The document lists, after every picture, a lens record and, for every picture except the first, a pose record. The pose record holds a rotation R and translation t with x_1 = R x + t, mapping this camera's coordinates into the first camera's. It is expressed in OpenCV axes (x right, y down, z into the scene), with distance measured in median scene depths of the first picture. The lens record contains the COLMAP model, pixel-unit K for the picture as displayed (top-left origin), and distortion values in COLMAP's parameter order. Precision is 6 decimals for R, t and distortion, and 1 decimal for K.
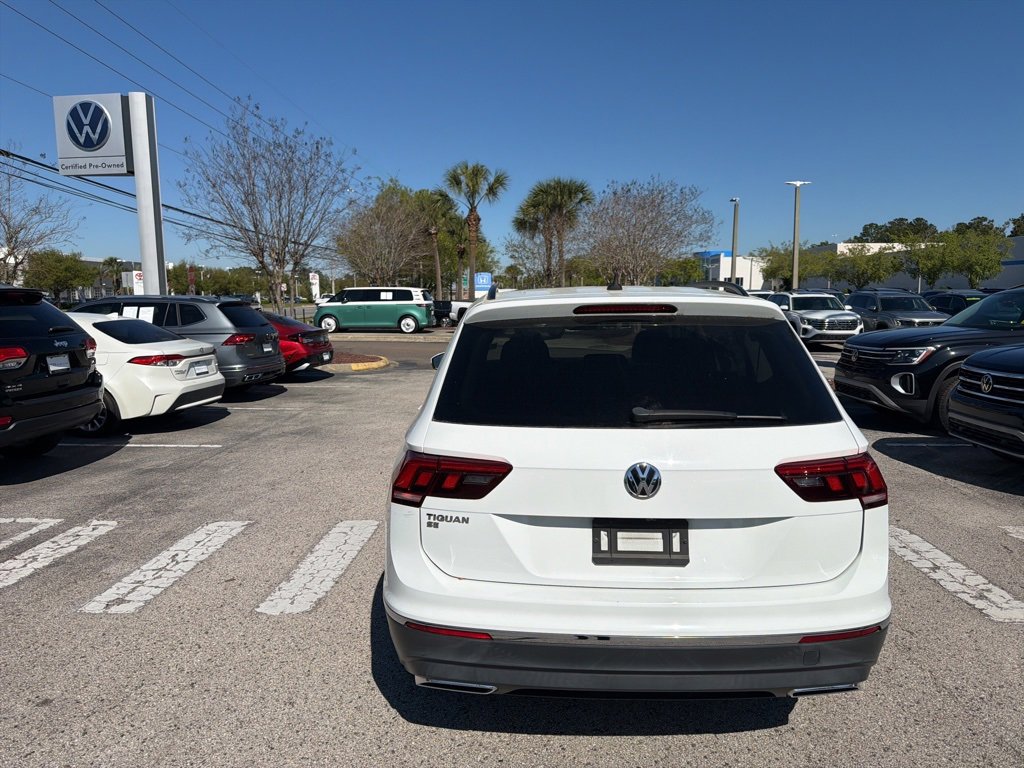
lens RADIAL K [[720.0, 0, 512.0], [0, 720.0, 384.0], [0, 0, 1]] dist [0.037344, -0.046066]
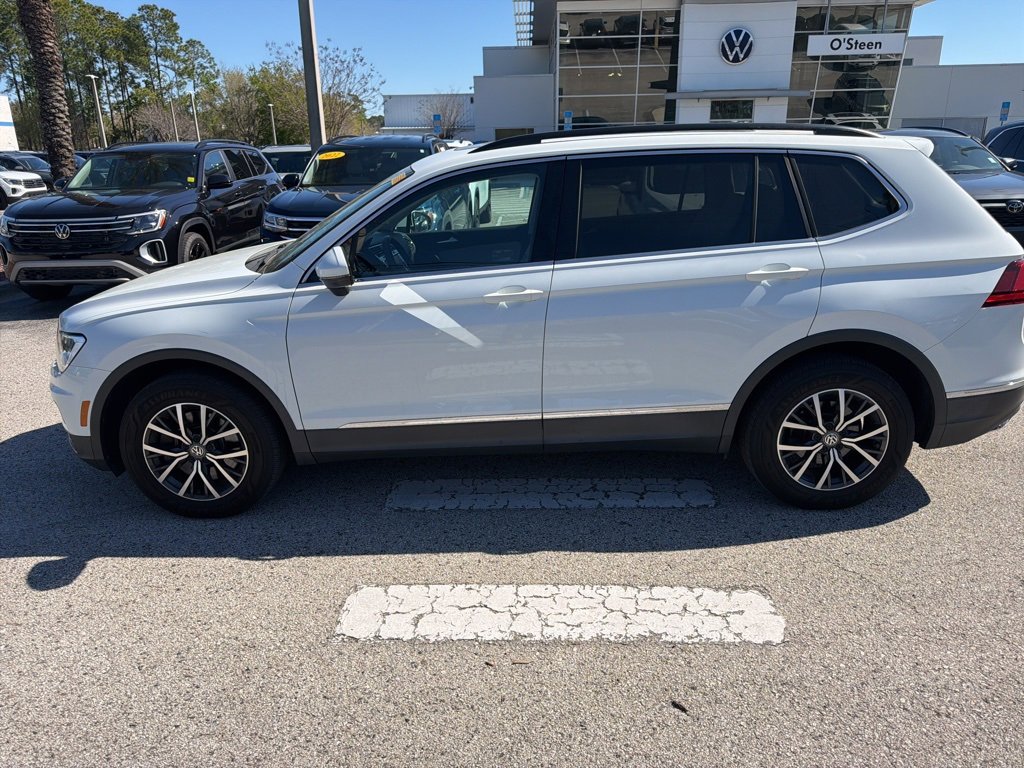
lens RADIAL K [[720.0, 0, 512.0], [0, 720.0, 384.0], [0, 0, 1]] dist [0.037344, -0.046066]
pose [[-0.003145, -0.305850, 0.952075, -0.693954], [0.140255, 0.942533, 0.303248, -0.104128], [-0.990110, 0.134487, 0.039932, 0.910345]]
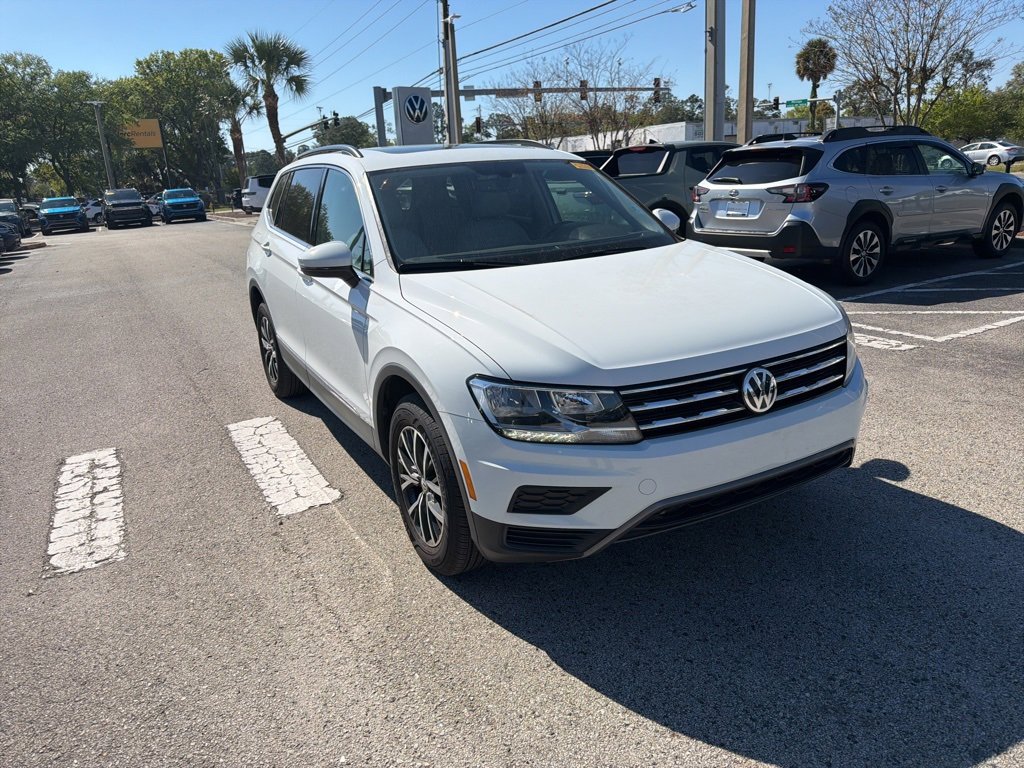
lens RADIAL K [[728.1, 0, 506.9], [0, 728.1, 381.8], [0, 0, 1]] dist [0.017705, -0.020977]
pose [[-0.857004, 0.196562, -0.476348, 0.489303], [0.002529, 0.925985, 0.377552, -0.179925], [0.515303, 0.322359, -0.794070, 1.688381]]
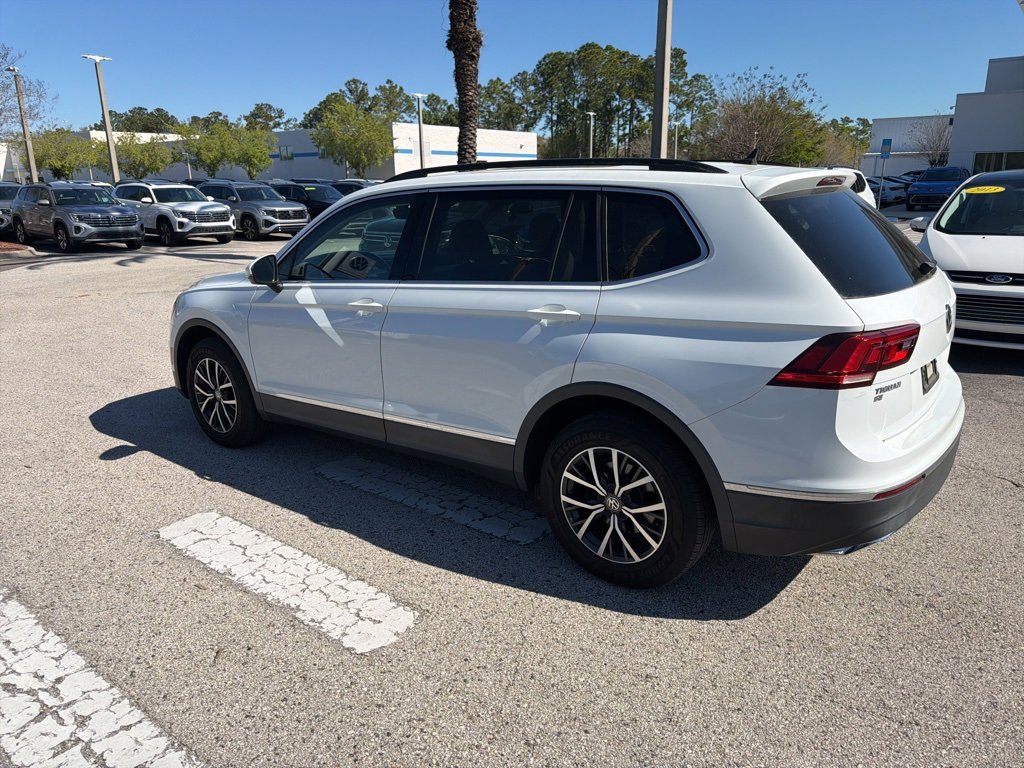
lens RADIAL K [[720.4, 0, 509.7], [0, 720.4, 381.5], [0, 0, 1]] dist [0.036266, -0.052480]
pose [[0.589511, -0.217027, 0.778059, -0.572511], [0.106957, 0.975721, 0.191124, -0.037549], [-0.800648, -0.029451, 0.598411, 0.378481]]
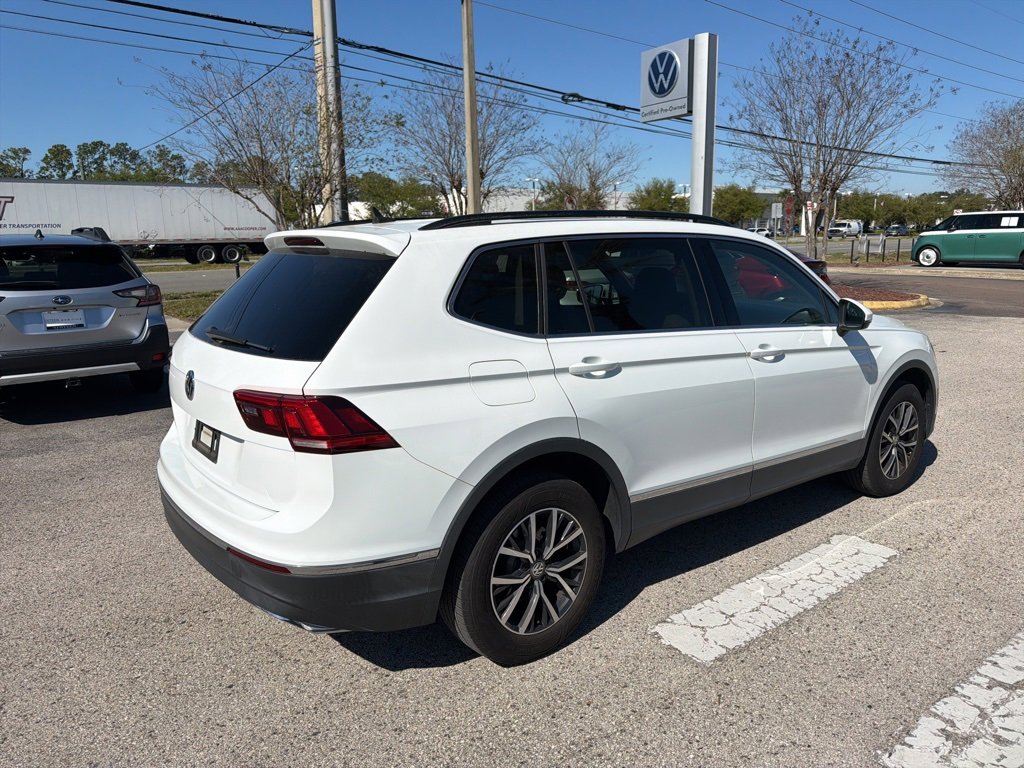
lens RADIAL K [[728.1, 0, 506.9], [0, 728.1, 381.8], [0, 0, 1]] dist [0.017705, -0.020977]
pose [[0.638365, 0.148186, -0.755335, 0.650203], [-0.079244, 0.988732, 0.127002, -0.031779], [0.765644, -0.021218, 0.642915, 0.271043]]
